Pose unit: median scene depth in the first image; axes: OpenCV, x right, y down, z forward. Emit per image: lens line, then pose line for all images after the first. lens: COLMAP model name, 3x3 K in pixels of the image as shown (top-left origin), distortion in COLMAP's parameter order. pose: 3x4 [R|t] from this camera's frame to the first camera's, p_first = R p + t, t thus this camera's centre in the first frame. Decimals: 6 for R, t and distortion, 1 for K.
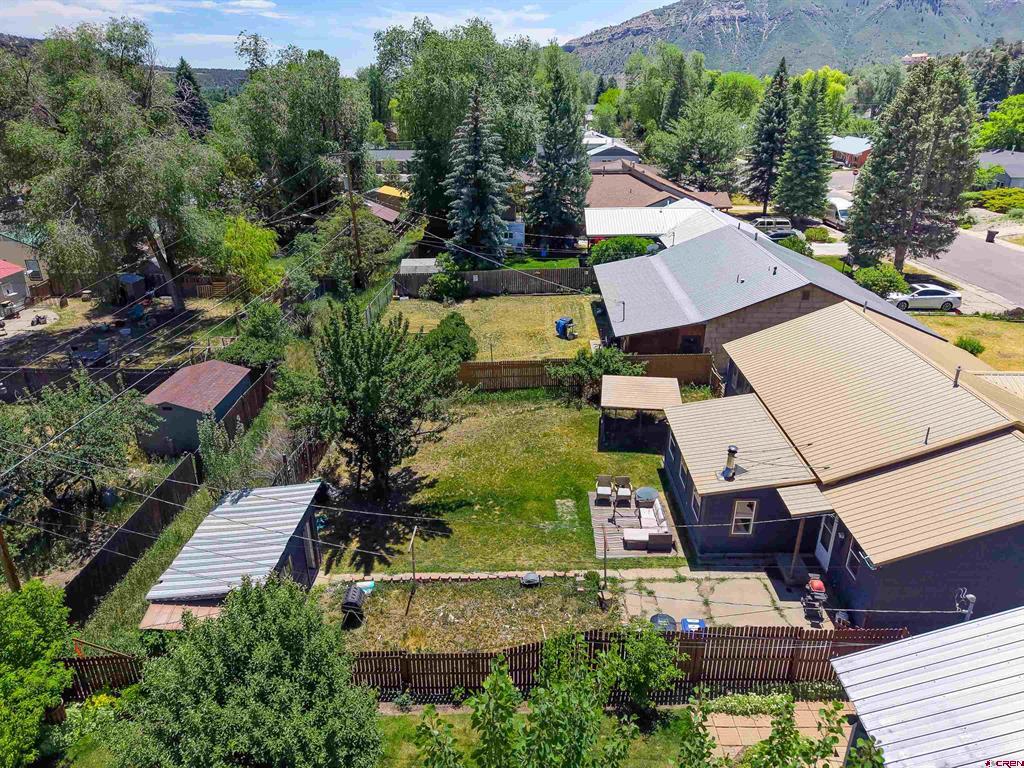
lens RADIAL K [[682.5, 0, 511.0], [0, 682.5, 388.2], [0, 0, 1]] dist [0.036883, -0.038651]
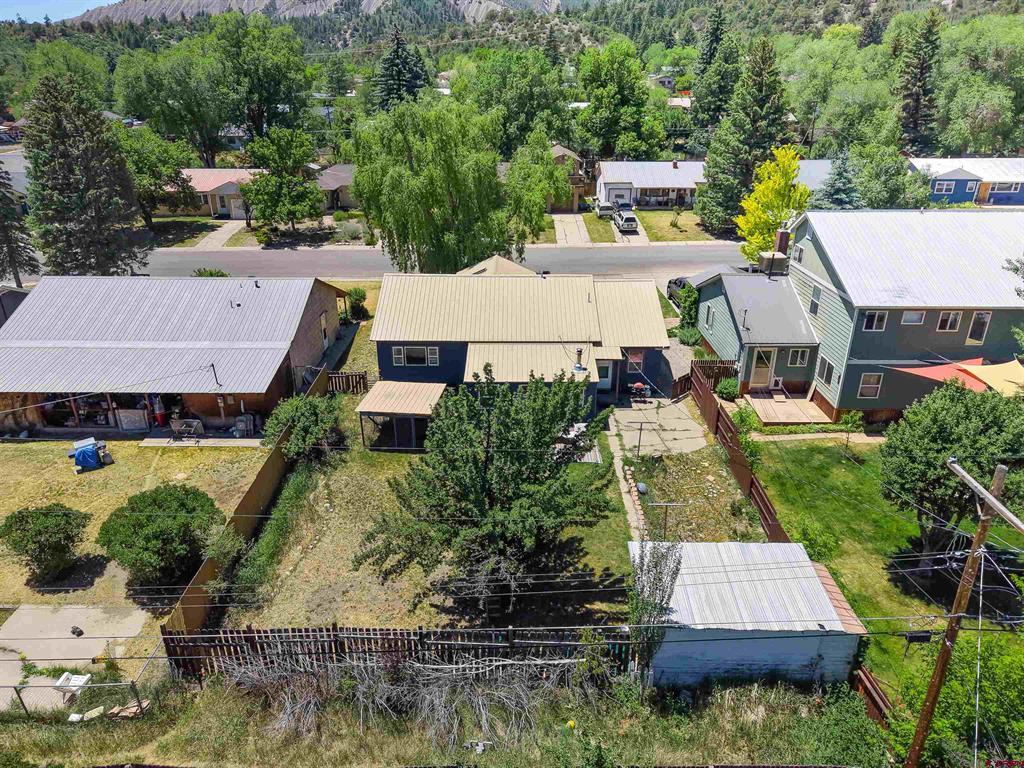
lens RADIAL K [[683.9, 0, 507.9], [0, 683.9, 383.9], [0, 0, 1]] dist [0.036484, -0.039773]
pose [[-0.022284, -0.391084, 0.920085, -0.441846], [0.407307, 0.836922, 0.365600, -0.187707], [-0.913020, 0.382904, 0.140641, 0.394026]]
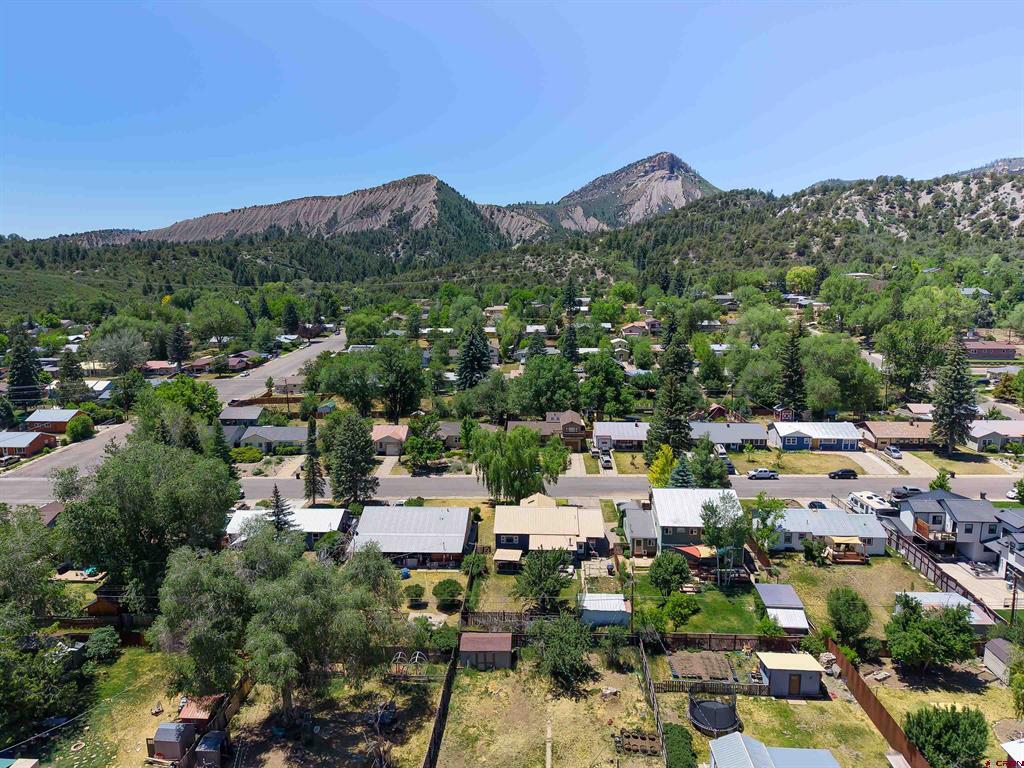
lens RADIAL K [[682.5, 0, 511.0], [0, 682.5, 388.2], [0, 0, 1]] dist [0.036883, -0.038651]
pose [[0.012775, -0.161008, 0.986870, -1.518190], [0.407700, 0.902025, 0.141888, -0.613669], [-0.913027, 0.400534, 0.077167, 0.259898]]
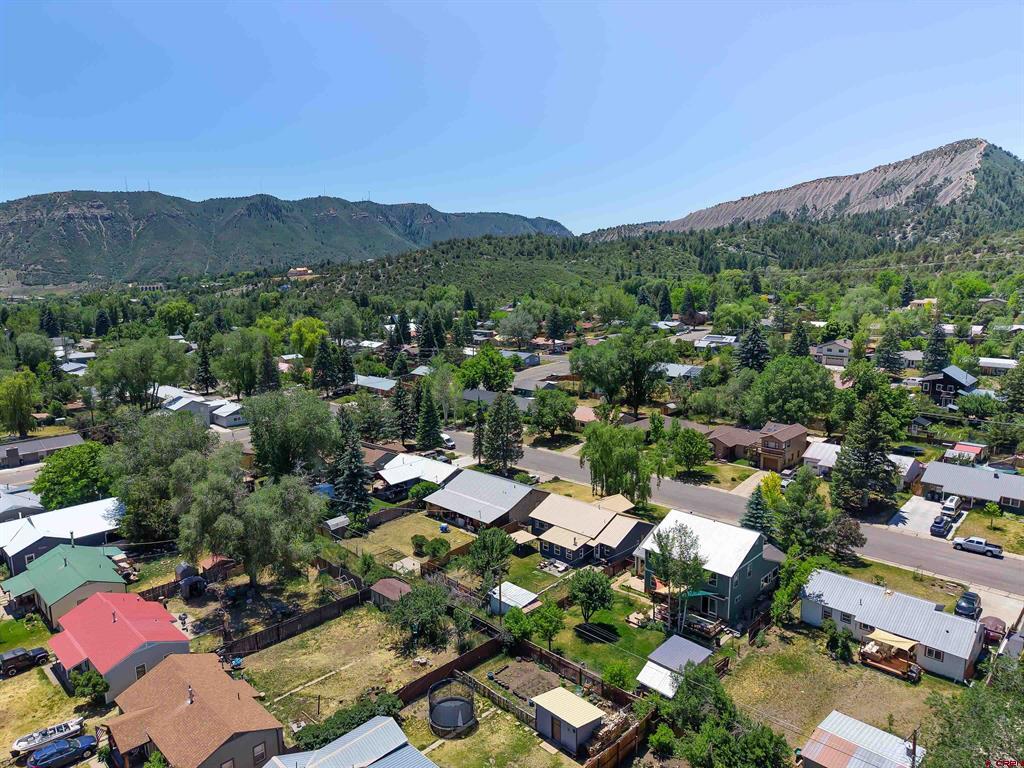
lens RADIAL K [[682.5, 0, 511.0], [0, 682.5, 388.2], [0, 0, 1]] dist [0.036883, -0.038651]
pose [[0.673353, -0.134599, 0.726966, -1.165057], [0.304942, 0.946314, -0.107242, -0.182840], [-0.673503, 0.293894, 0.678248, -0.746034]]
